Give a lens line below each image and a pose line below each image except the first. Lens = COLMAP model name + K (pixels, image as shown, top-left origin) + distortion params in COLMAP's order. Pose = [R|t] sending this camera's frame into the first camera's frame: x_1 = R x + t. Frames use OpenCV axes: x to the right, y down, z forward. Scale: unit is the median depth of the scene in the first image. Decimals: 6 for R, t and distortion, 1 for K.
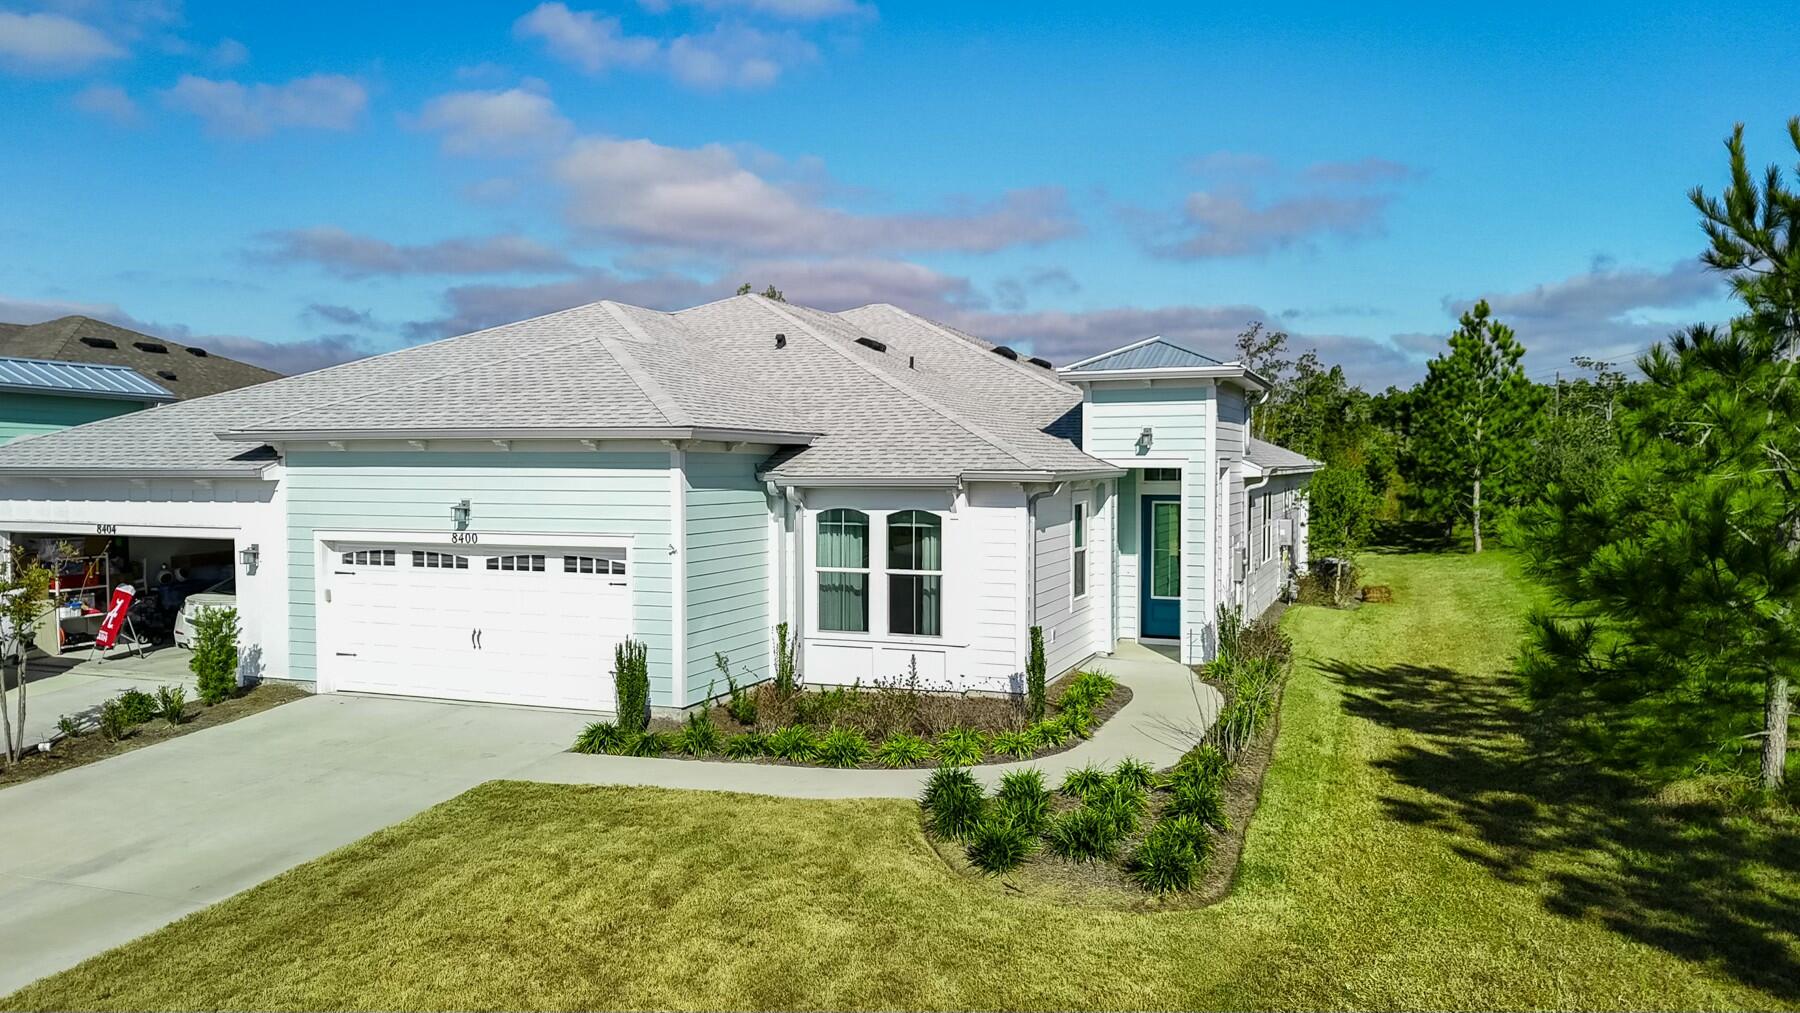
lens RADIAL K [[1345.9, 0, 900.0], [0, 1345.9, 506.5], [0, 0, 1]] dist [0.062314, -0.071905]
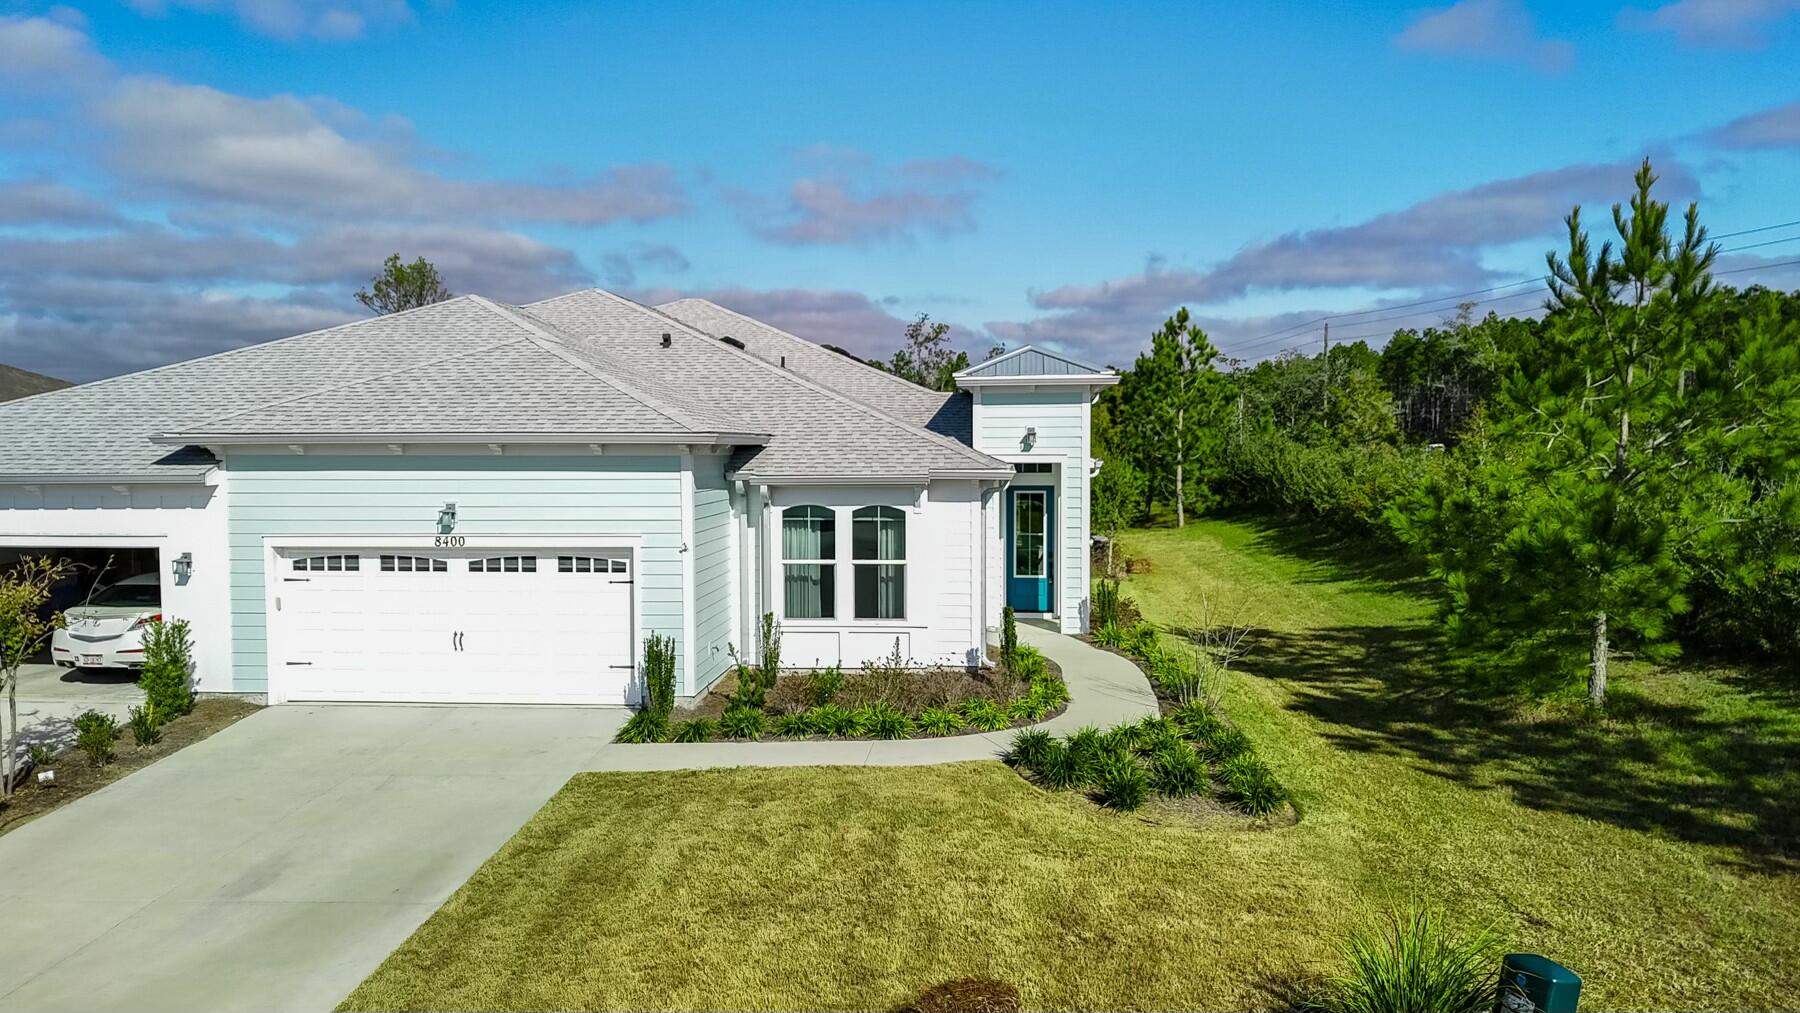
lens RADIAL K [[1345.9, 0, 900.0], [0, 1345.9, 506.5], [0, 0, 1]] dist [0.062314, -0.071905]
pose [[0.958132, -0.017977, 0.285761, -0.284205], [0.013598, 0.999758, 0.017302, -0.015196], [-0.286003, -0.012692, 0.958145, -0.057912]]
